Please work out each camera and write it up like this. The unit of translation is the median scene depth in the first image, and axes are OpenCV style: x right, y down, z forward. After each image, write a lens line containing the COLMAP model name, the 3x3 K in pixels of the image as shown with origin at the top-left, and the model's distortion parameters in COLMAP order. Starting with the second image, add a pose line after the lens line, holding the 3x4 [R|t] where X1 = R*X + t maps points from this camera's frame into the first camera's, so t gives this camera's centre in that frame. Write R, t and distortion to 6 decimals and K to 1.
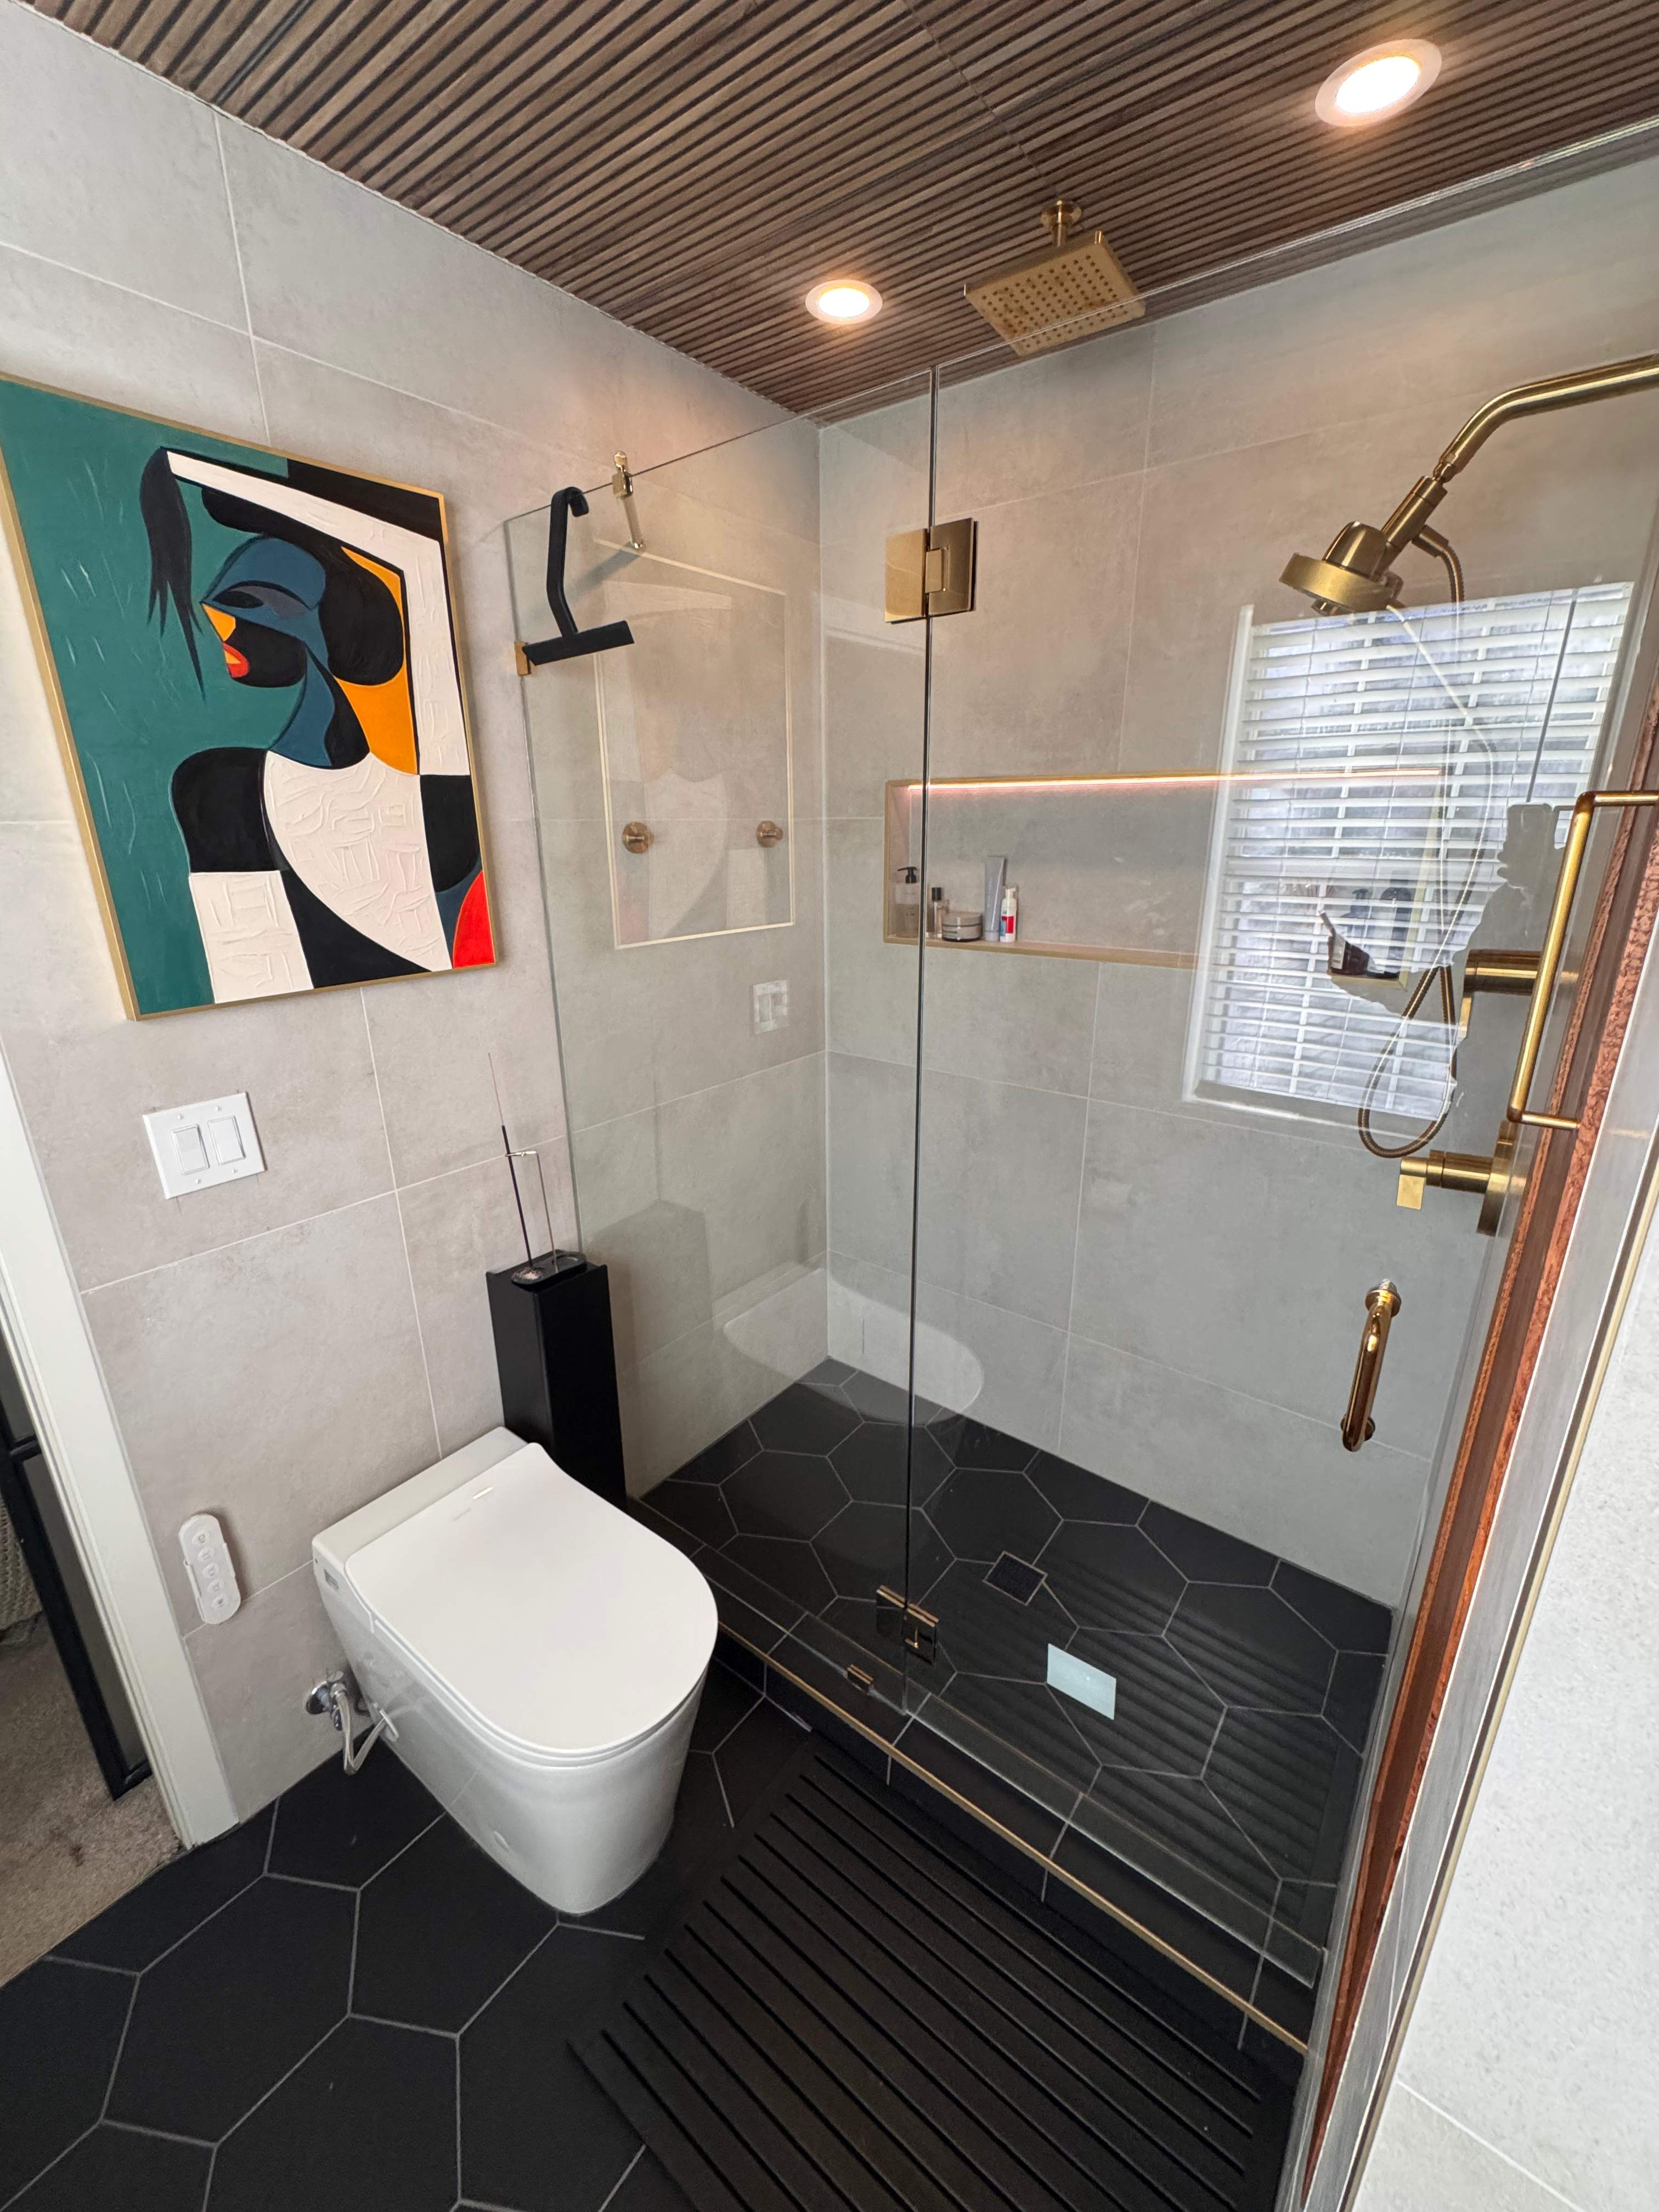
lens RADIAL K [[887.8, 0, 830.6], [0, 887.8, 1103.8], [0, 0, 1]] dist [-0.000329, 0.000127]
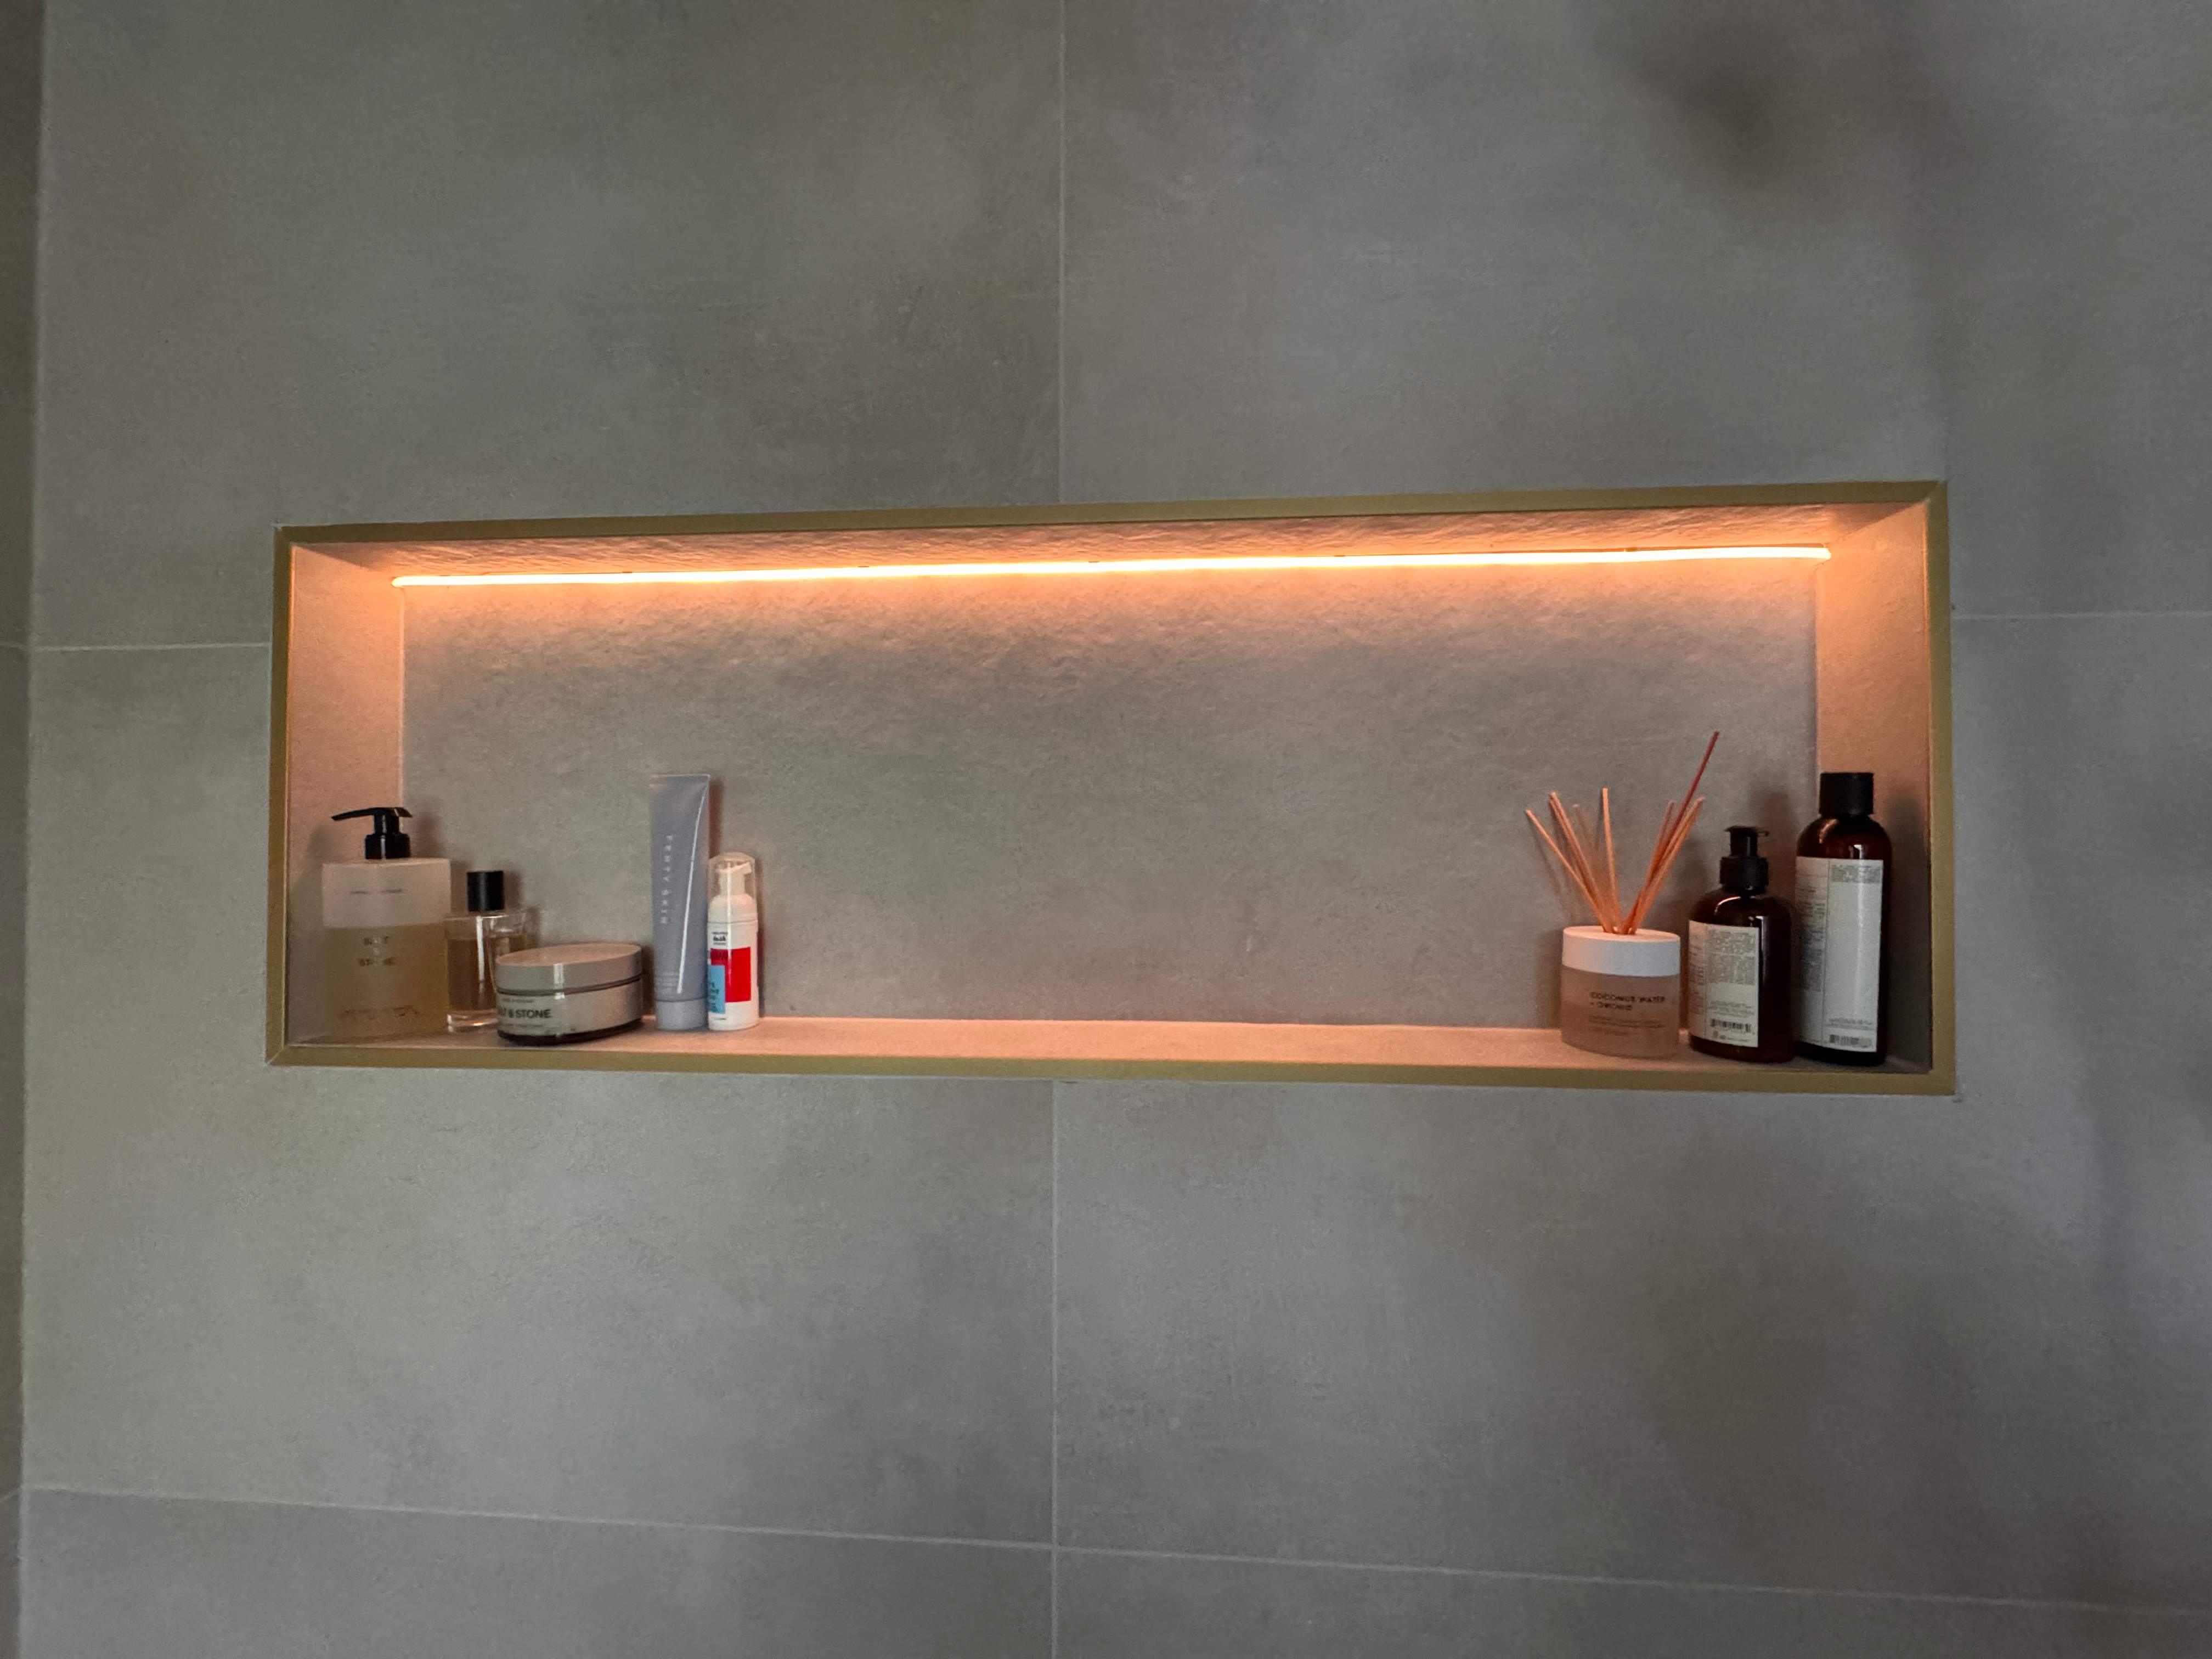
lens RADIAL K [[876.5, 0, 1106.0], [0, 876.5, 829.5], [0, 0, 1]] dist [-0.000996, -0.000433]
pose [[0.833873, 0.012588, 0.551813, 0.171333], [0.160331, 0.951109, -0.263981, -0.182998], [-0.528157, 0.308599, 0.791086, 0.829130]]
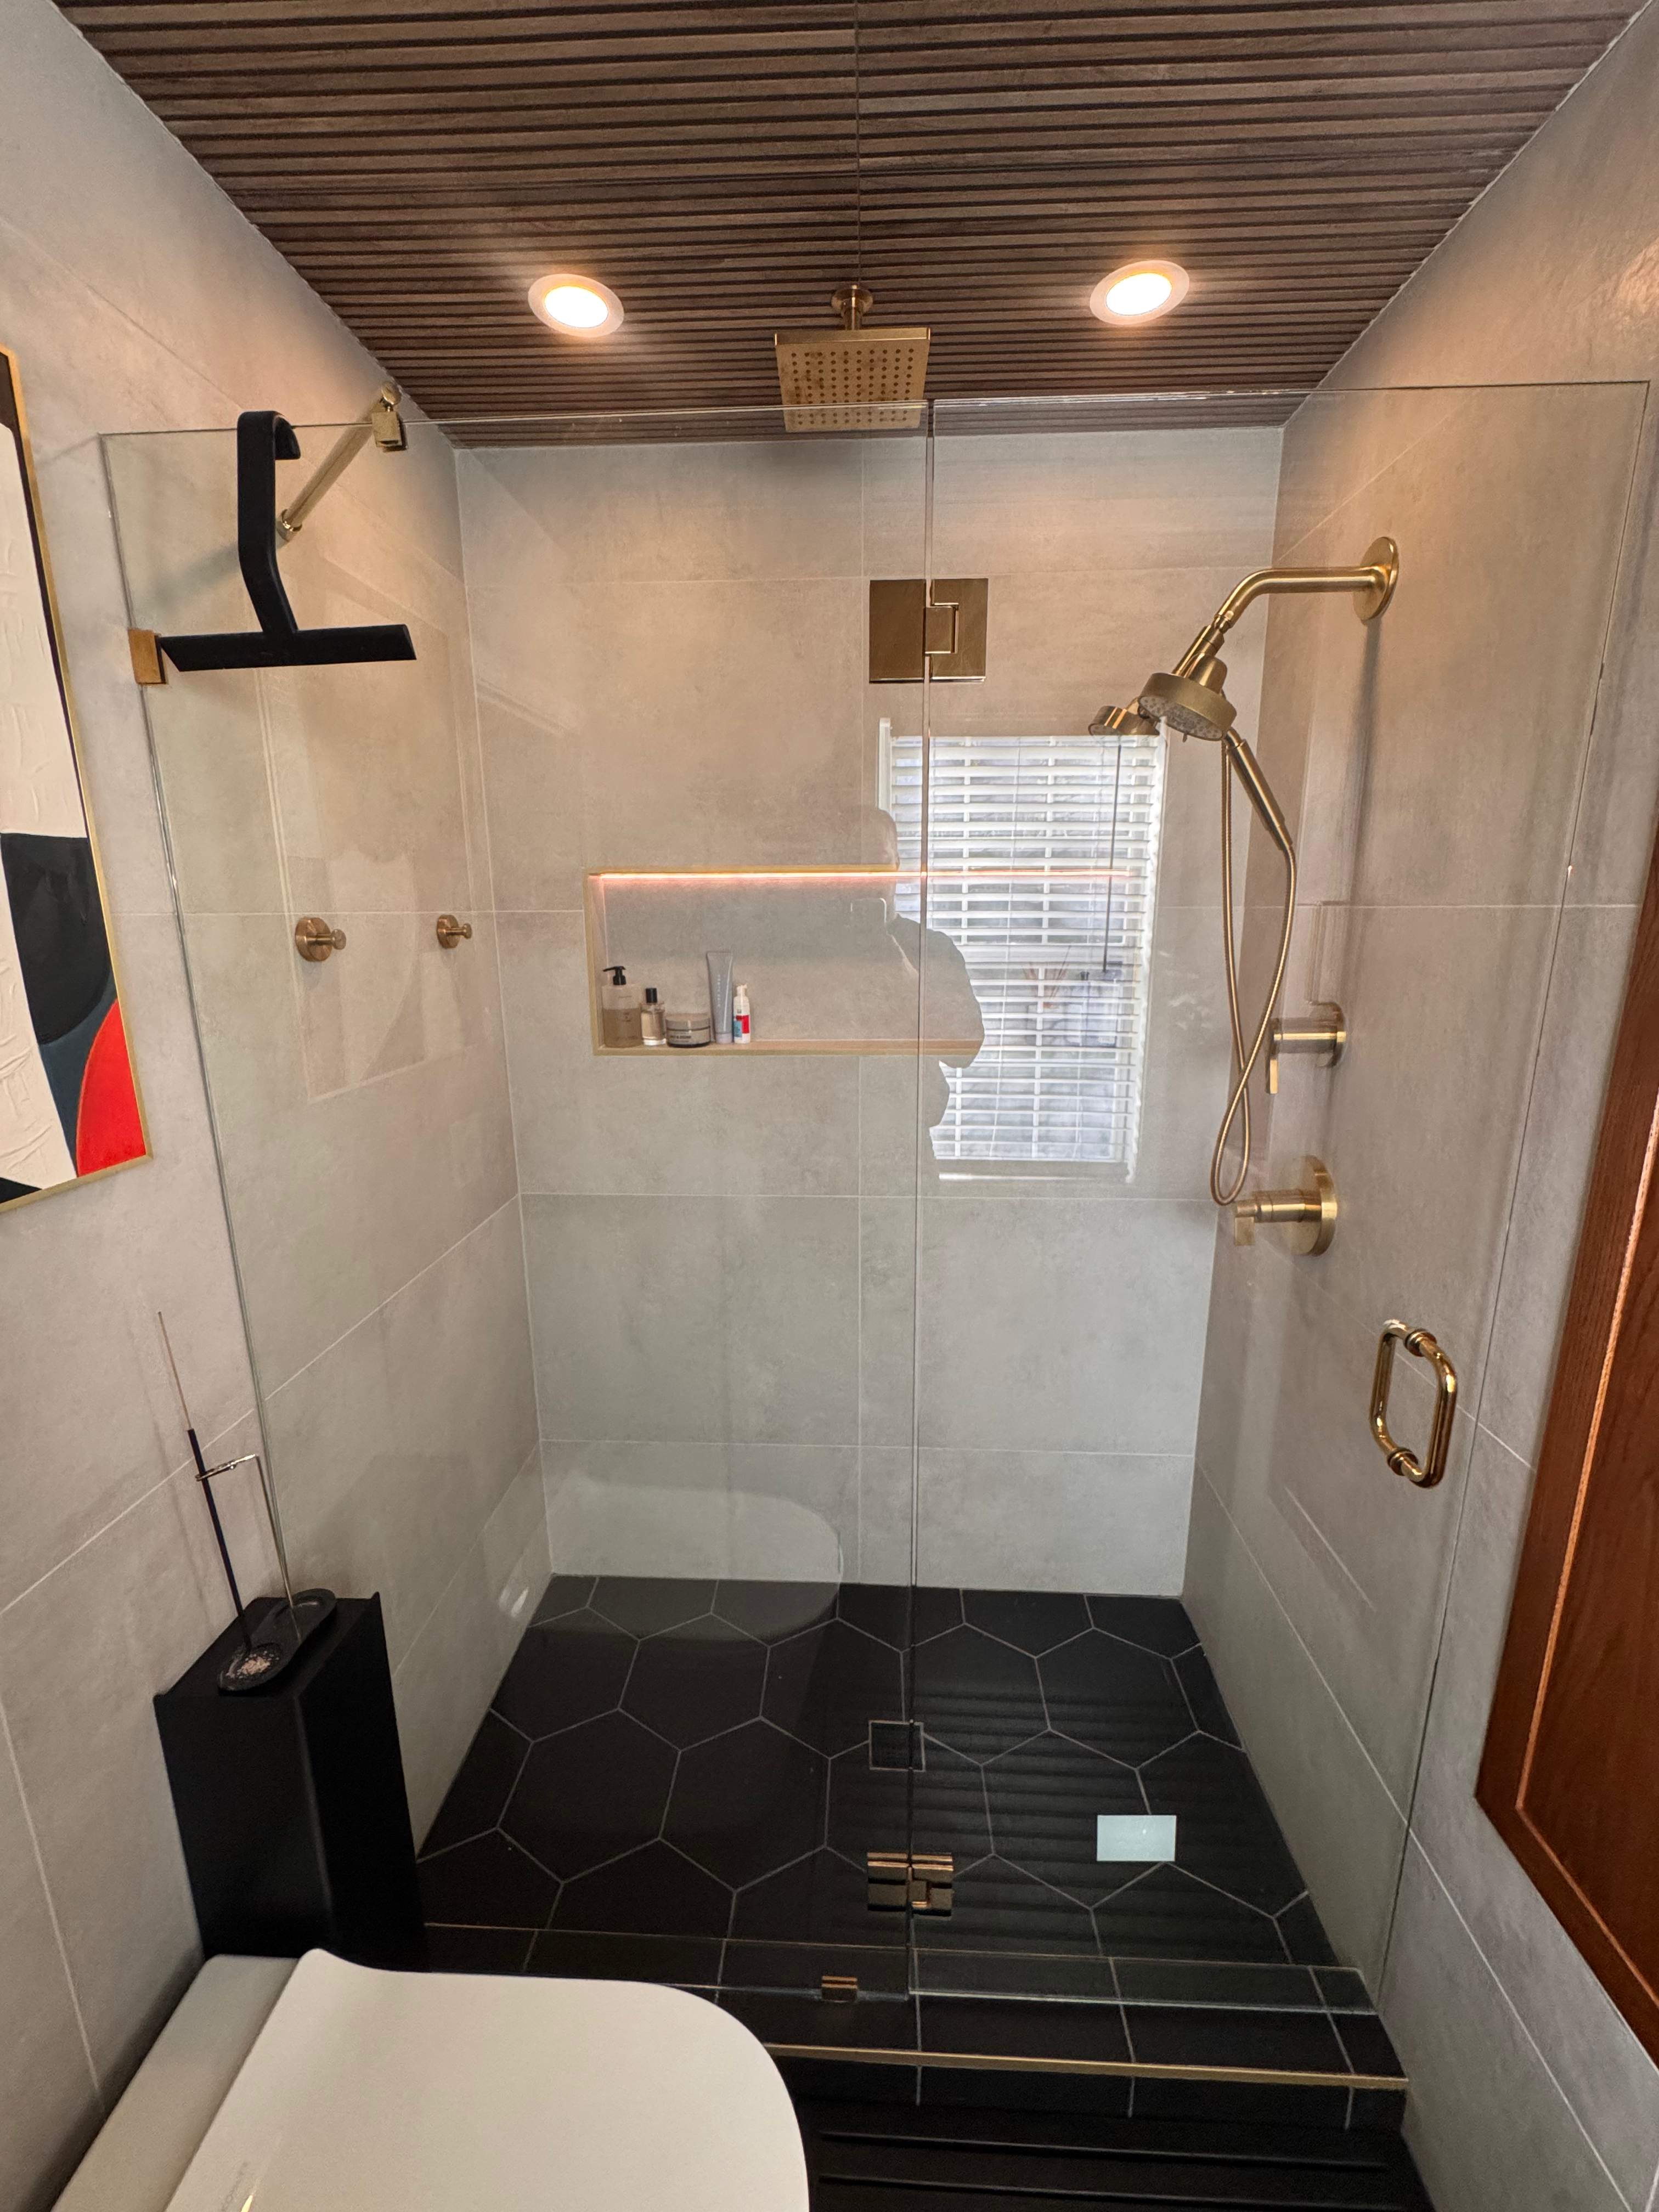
lens RADIAL K [[888.7, 0, 828.8], [0, 888.7, 1103.4], [0, 0, 1]] dist [-0.002374, 0.000400]
pose [[0.820773, -0.121879, 0.558102, -0.312637], [0.175545, 0.983515, -0.043383, -0.082863], [-0.543614, 0.133579, 0.828638, 0.256257]]
